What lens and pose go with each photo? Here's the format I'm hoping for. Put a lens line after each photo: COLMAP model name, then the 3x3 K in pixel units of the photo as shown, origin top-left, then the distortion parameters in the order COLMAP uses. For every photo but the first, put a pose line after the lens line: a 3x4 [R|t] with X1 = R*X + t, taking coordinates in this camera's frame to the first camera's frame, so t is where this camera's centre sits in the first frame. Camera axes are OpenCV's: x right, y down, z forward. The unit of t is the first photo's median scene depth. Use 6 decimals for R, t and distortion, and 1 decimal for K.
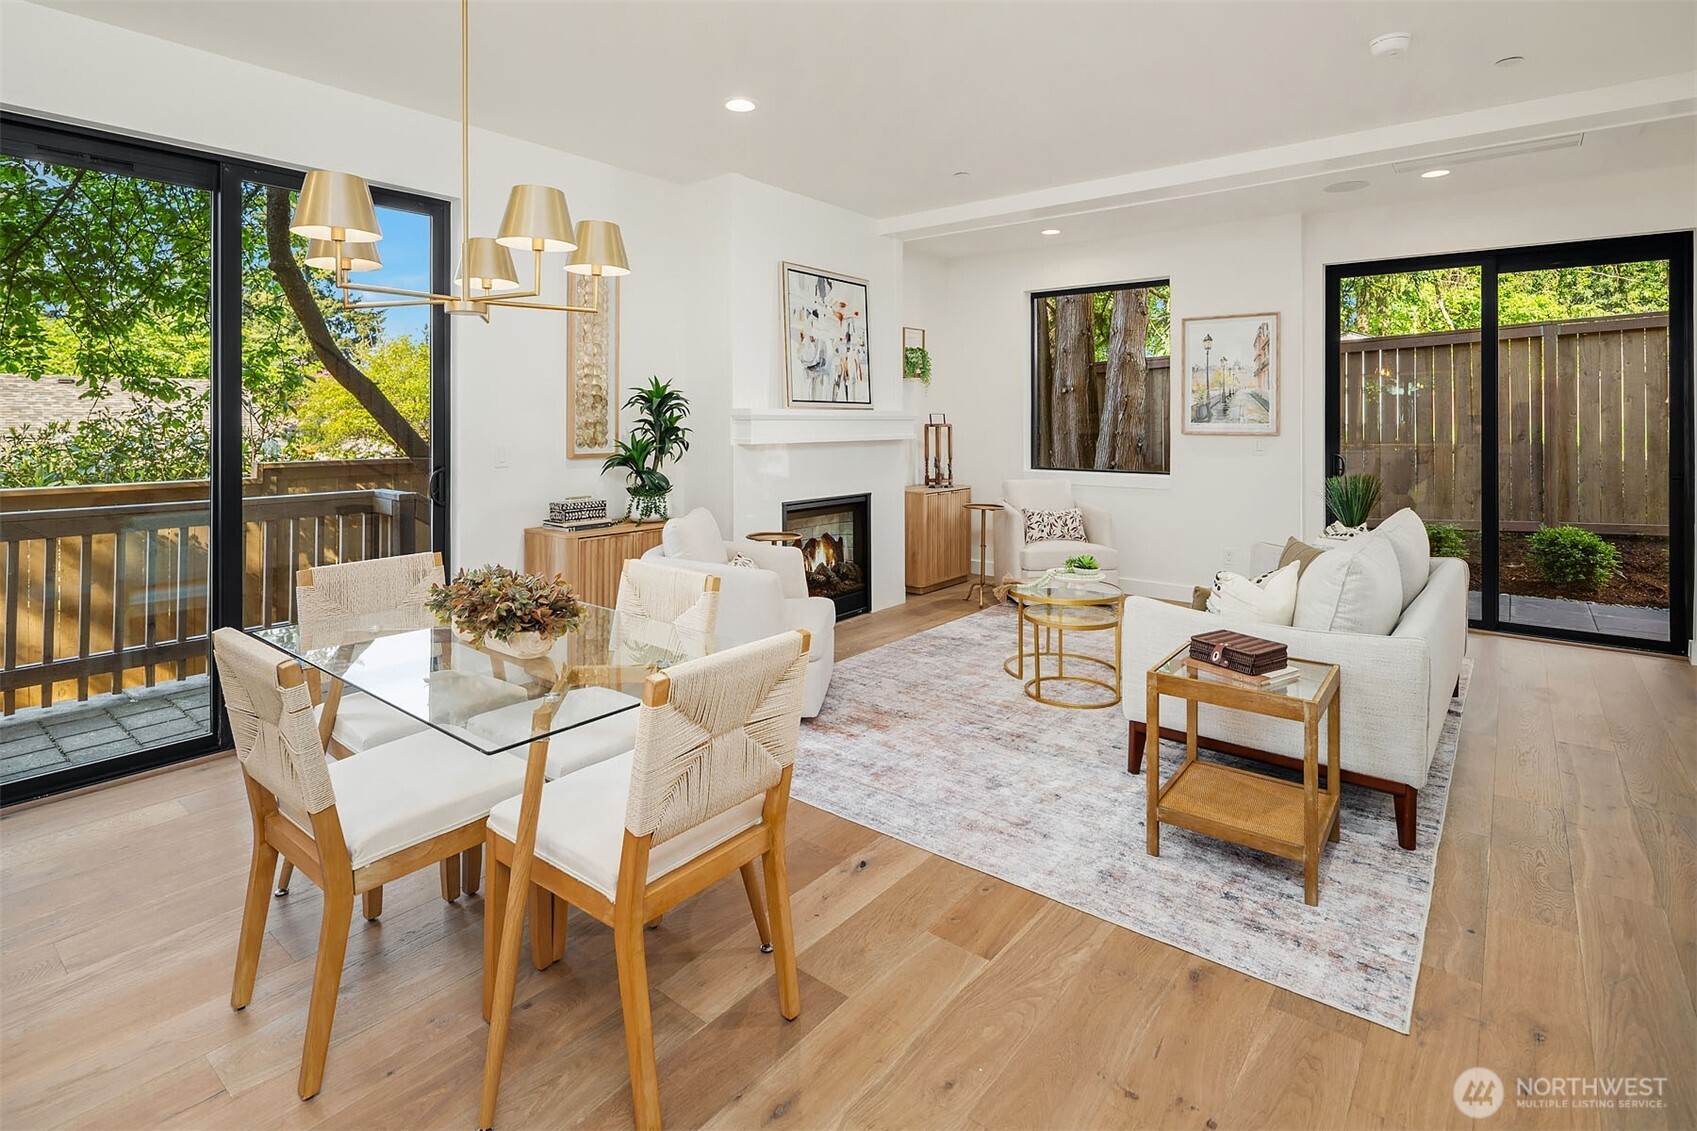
lens RADIAL K [[830.7, 0, 841.0], [0, 830.7, 417.3], [0, 0, 1]] dist [0.001122, -0.000857]
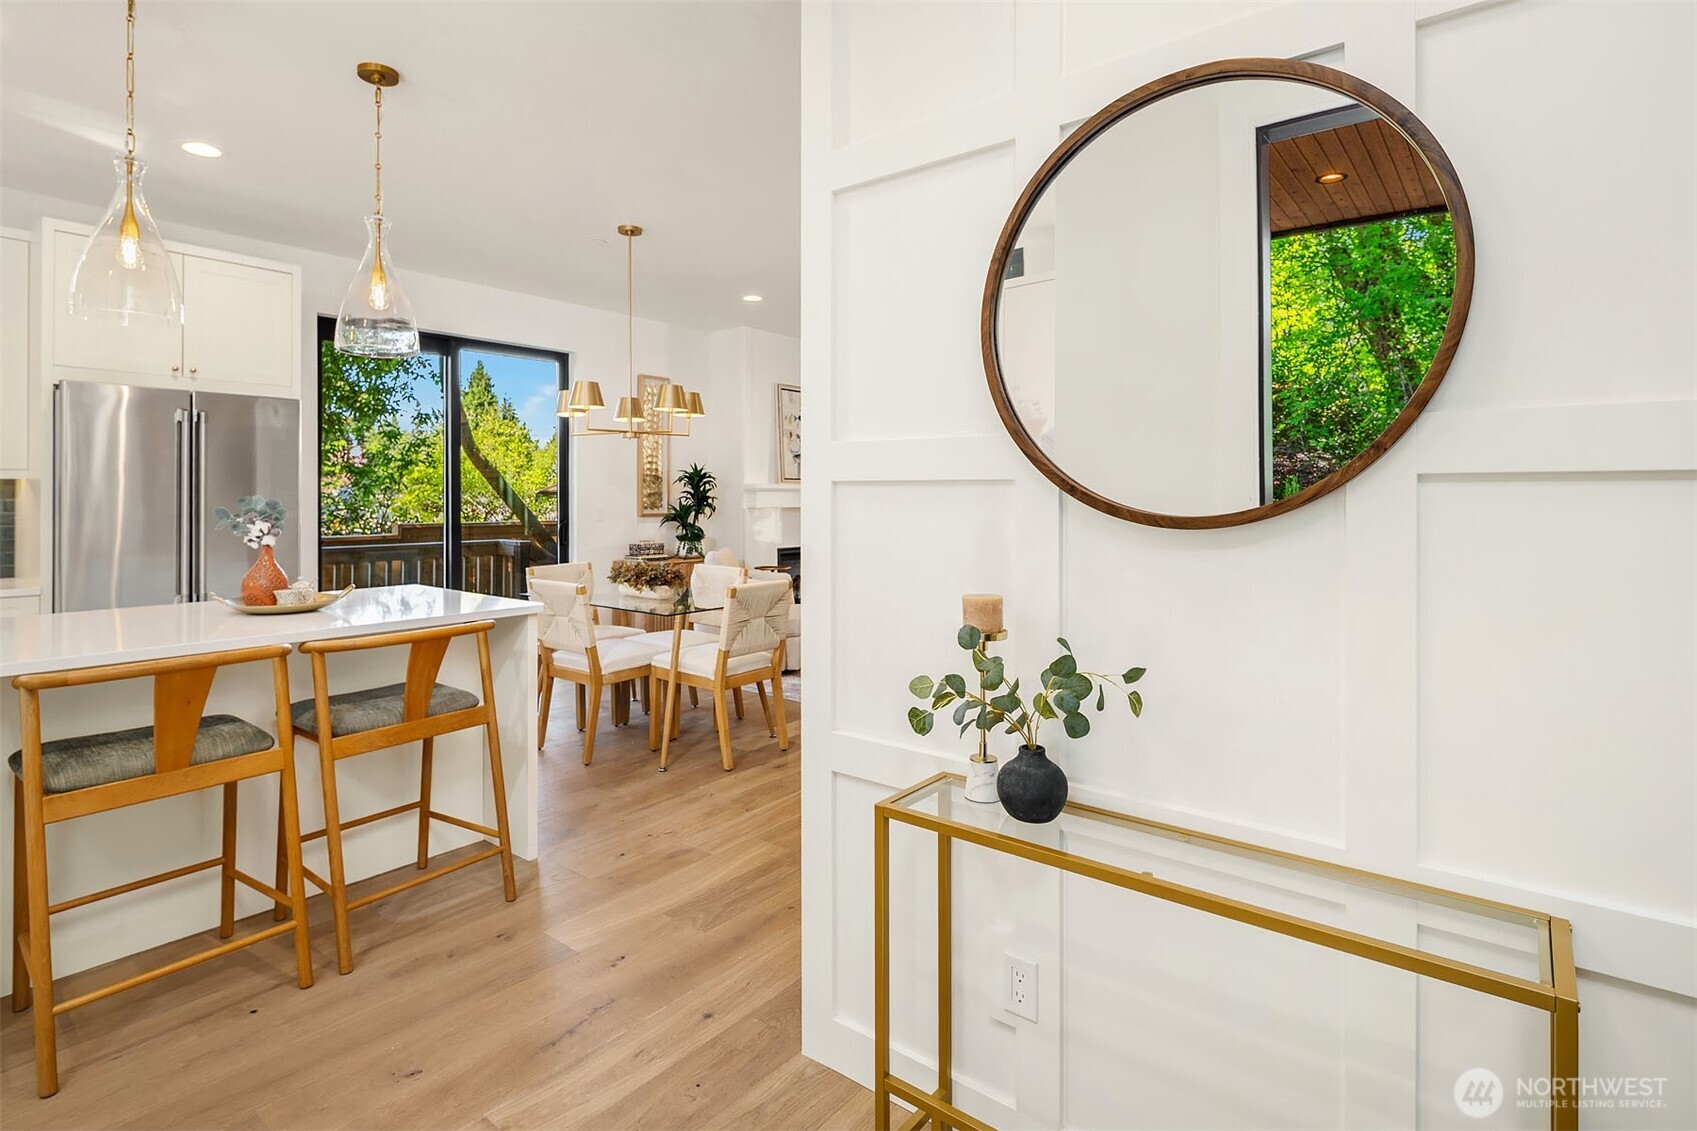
lens RADIAL K [[834.7, 0, 830.5], [0, 834.7, 495.4], [0, 0, 1]] dist [0.000251, 0.000077]
pose [[0.999998, -0.001122, -0.001680, 0.023689], [0.001123, 0.999999, 0.000373, 0.008450], [0.001680, -0.000375, 0.999999, -0.440603]]
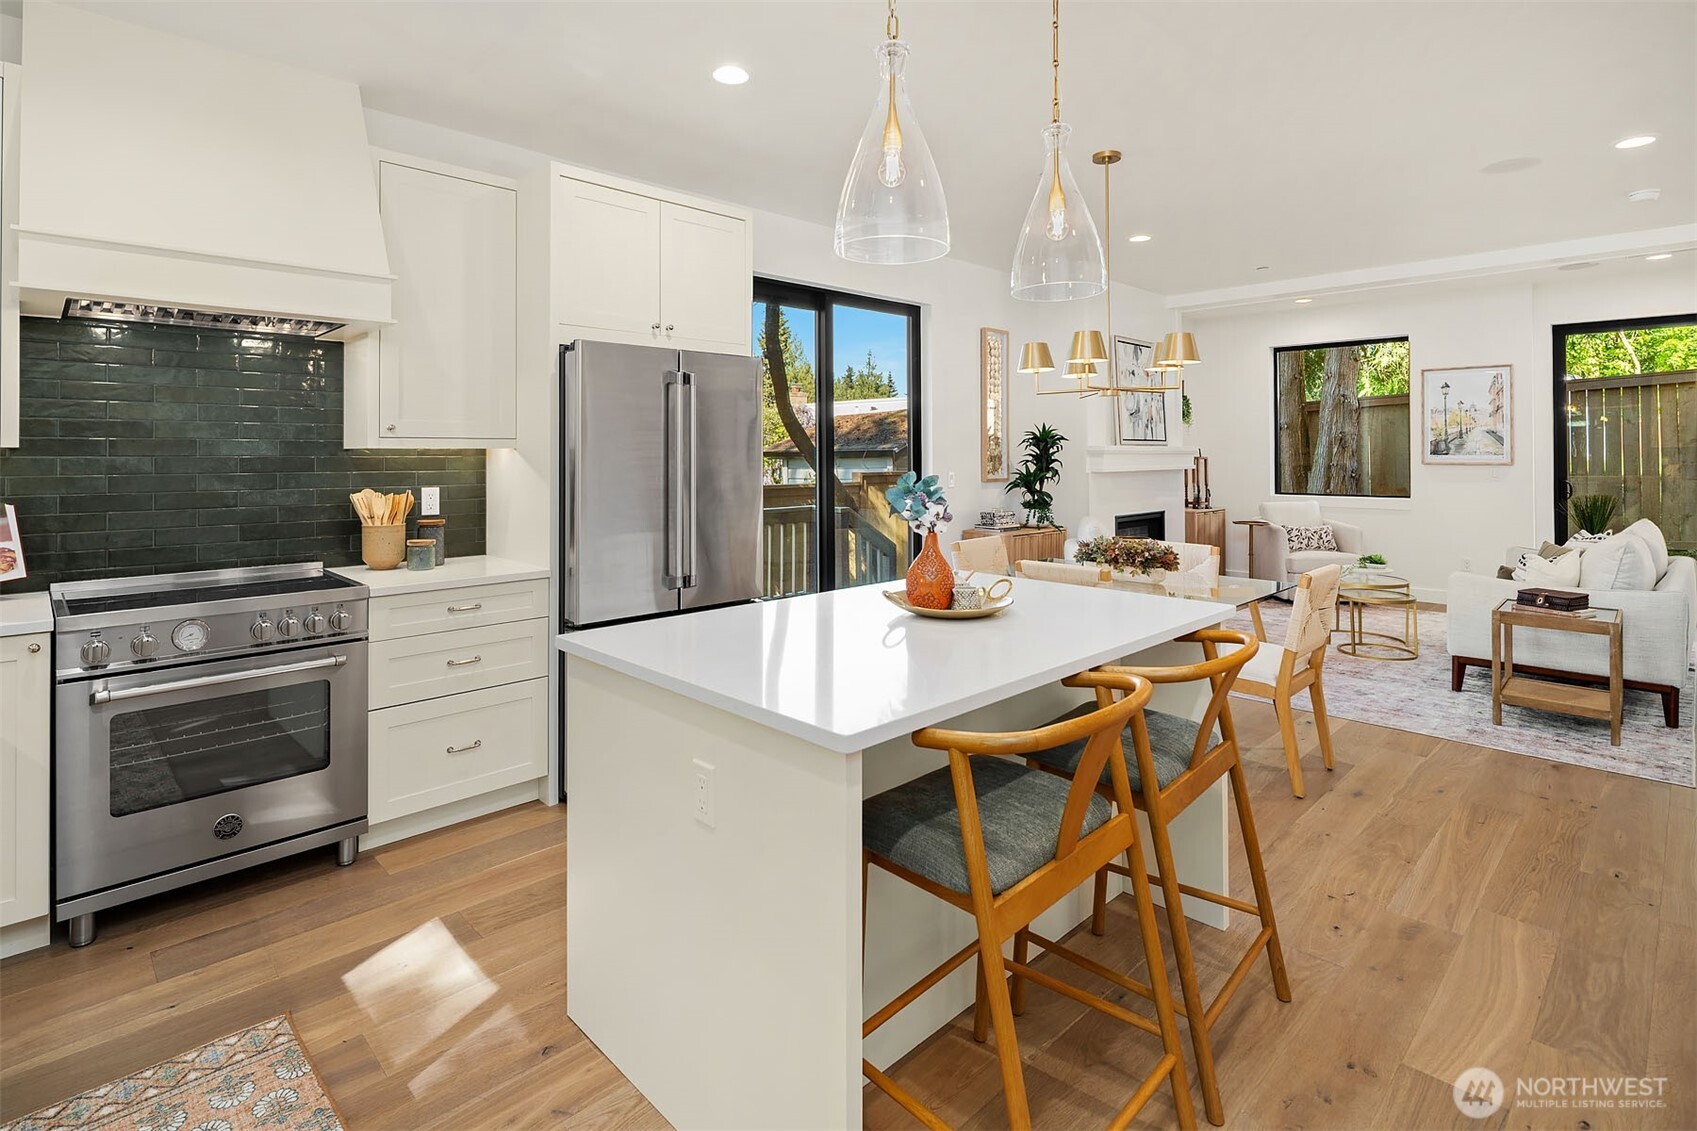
lens RADIAL K [[826.5, 0, 841.8], [0, 826.5, 447.6], [0, 0, 1]] dist [-0.003548, -0.000542]
pose [[0.992087, -0.005719, -0.125419, -0.316522], [0.004939, 0.999966, -0.006529, -0.000770], [0.125452, 0.005857, 0.992082, -0.344580]]
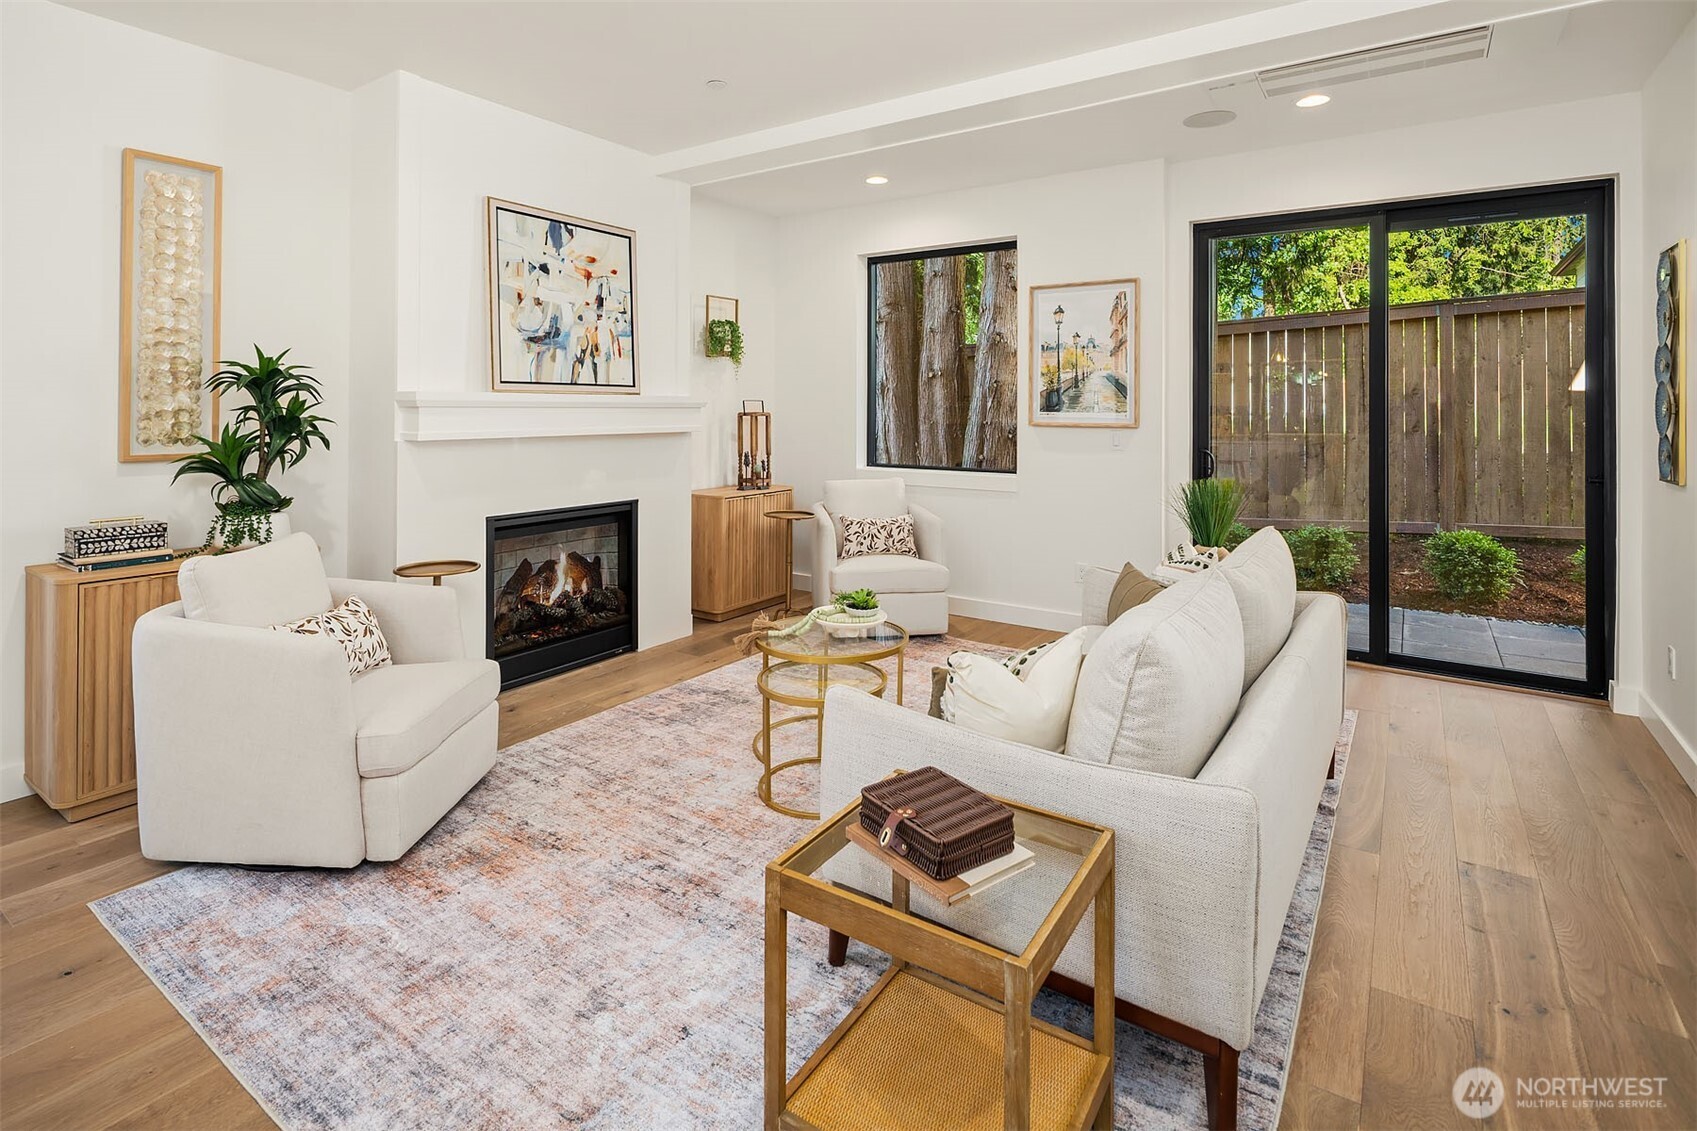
lens RADIAL K [[828.1, 0, 837.8], [0, 828.1, 402.0], [0, 0, 1]] dist [0.000829, -0.000791]
pose [[0.997191, 0.002872, 0.074845, 0.177291], [-0.002599, 0.999990, -0.003741, 0.000273], [-0.074855, 0.003536, 0.997188, 0.212493]]
